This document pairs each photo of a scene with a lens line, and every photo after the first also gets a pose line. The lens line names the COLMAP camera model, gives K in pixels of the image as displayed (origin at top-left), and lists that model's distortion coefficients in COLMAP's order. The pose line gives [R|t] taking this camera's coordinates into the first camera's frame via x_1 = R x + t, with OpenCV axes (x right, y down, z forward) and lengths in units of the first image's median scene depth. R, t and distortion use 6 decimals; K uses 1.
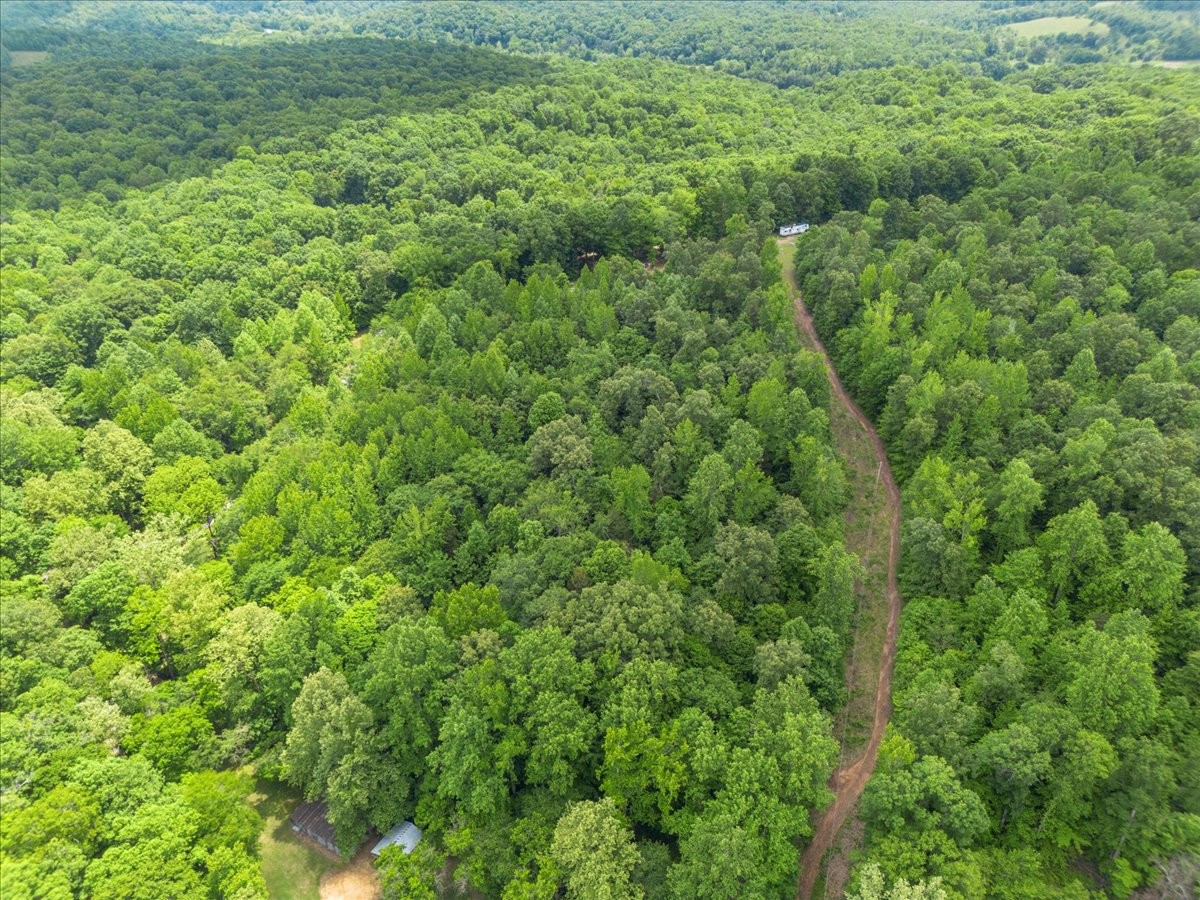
lens RADIAL K [[847.7, 0, 594.9], [0, 847.7, 450.9], [0, 0, 1]] dist [0.074468, -0.074393]
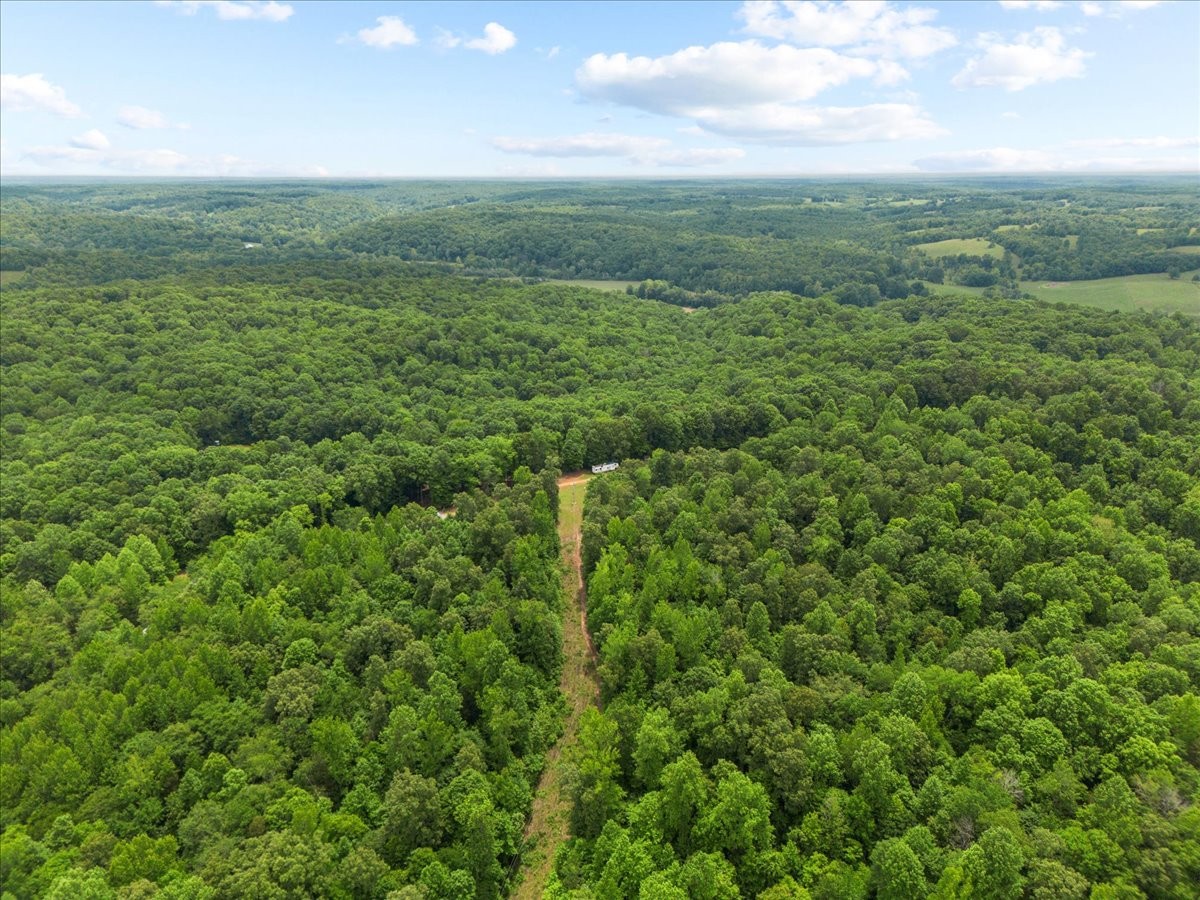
lens RADIAL K [[847.7, 0, 594.9], [0, 847.7, 450.9], [0, 0, 1]] dist [0.074468, -0.074393]
pose [[0.999688, 0.001495, 0.024947, 0.195314], [0.003639, 0.978864, -0.204480, -0.050482], [-0.024726, 0.204507, 0.978553, -0.117168]]
